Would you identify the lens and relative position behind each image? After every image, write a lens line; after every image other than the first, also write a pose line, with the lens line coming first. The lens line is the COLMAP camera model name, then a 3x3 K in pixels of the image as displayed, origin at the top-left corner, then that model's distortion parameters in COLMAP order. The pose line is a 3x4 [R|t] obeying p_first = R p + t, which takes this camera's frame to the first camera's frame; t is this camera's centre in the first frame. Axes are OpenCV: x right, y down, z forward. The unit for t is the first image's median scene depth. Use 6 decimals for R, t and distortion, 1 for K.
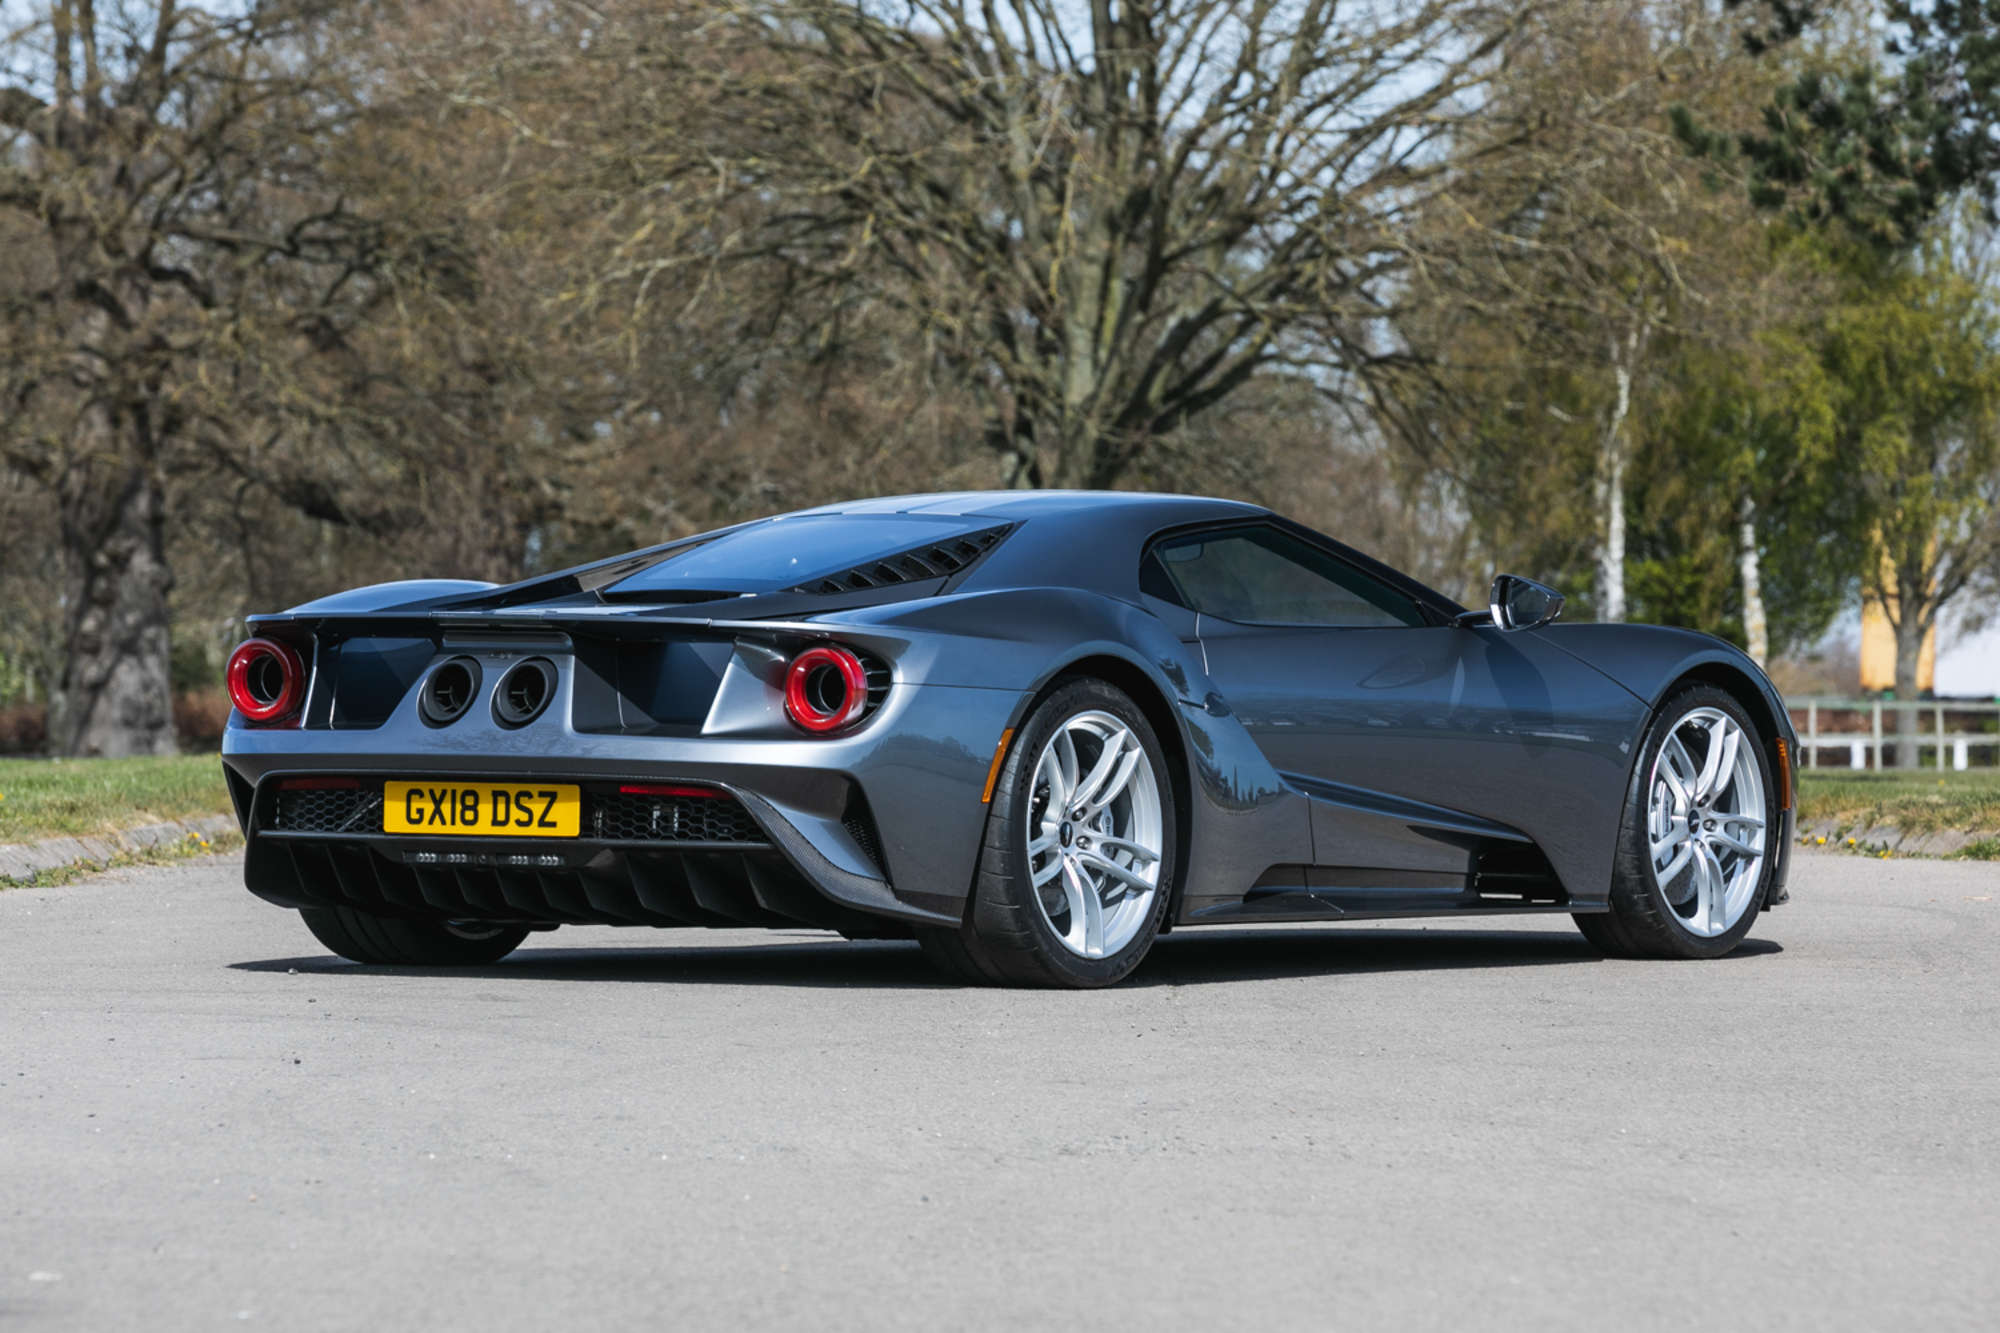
lens RADIAL K [[11549.7, 0, 1000.0], [0, 11549.7, 666.5], [0, 0, 1]] dist [0.734270, 4.673781]
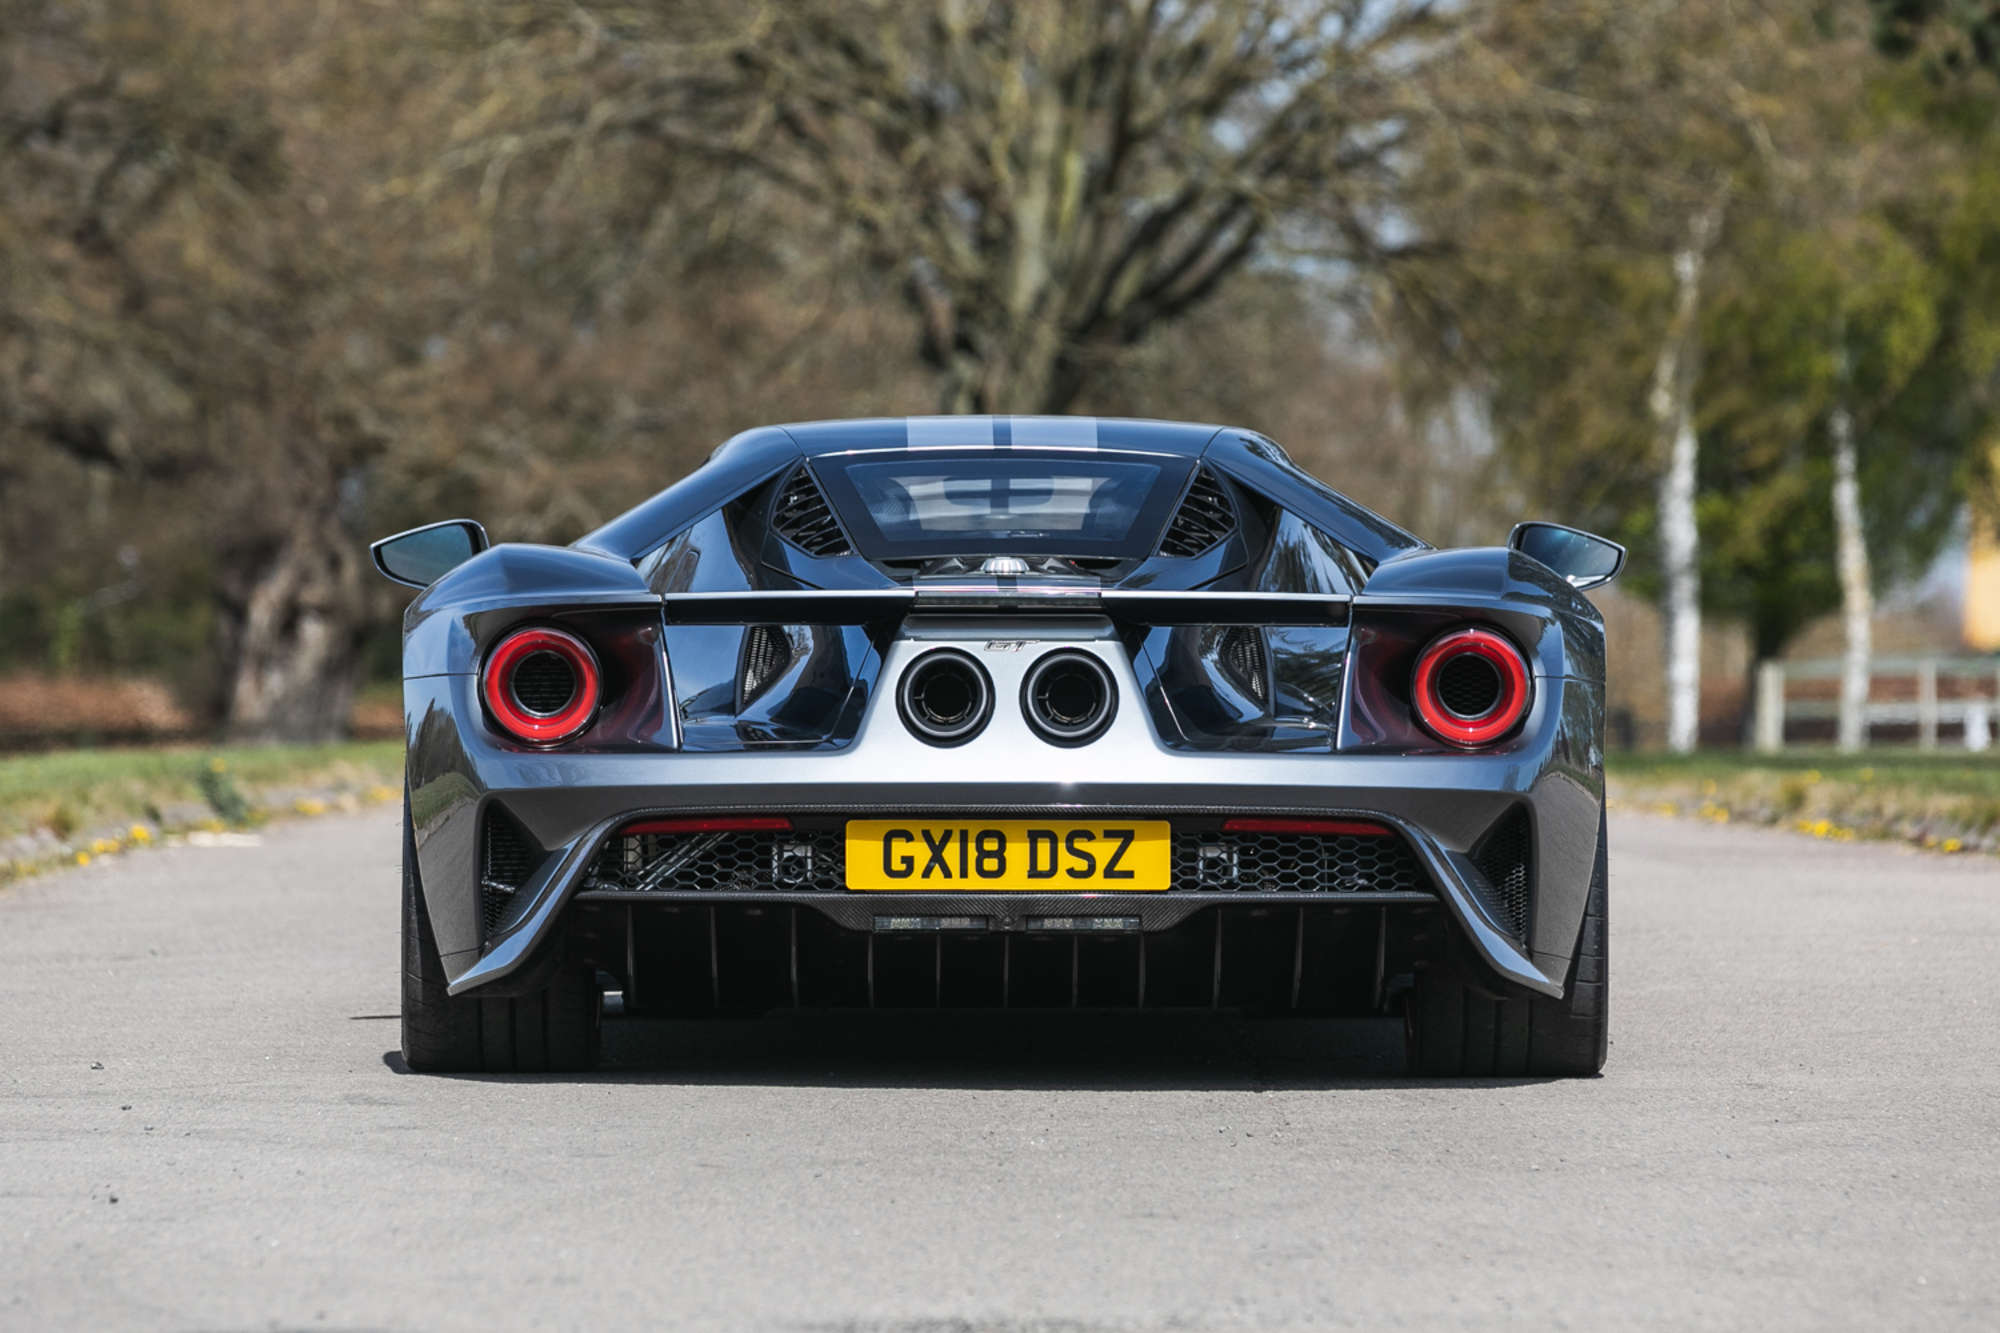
lens RADIAL K [[11549.7, 0, 1000.0], [0, 11549.7, 666.5], [0, 0, 1]] dist [0.734270, 4.673781]
pose [[0.999583, -0.012865, 0.025856, -0.016697], [0.012680, 0.999893, 0.007316, -0.003673], [-0.025948, -0.006985, 0.999639, 0.186474]]
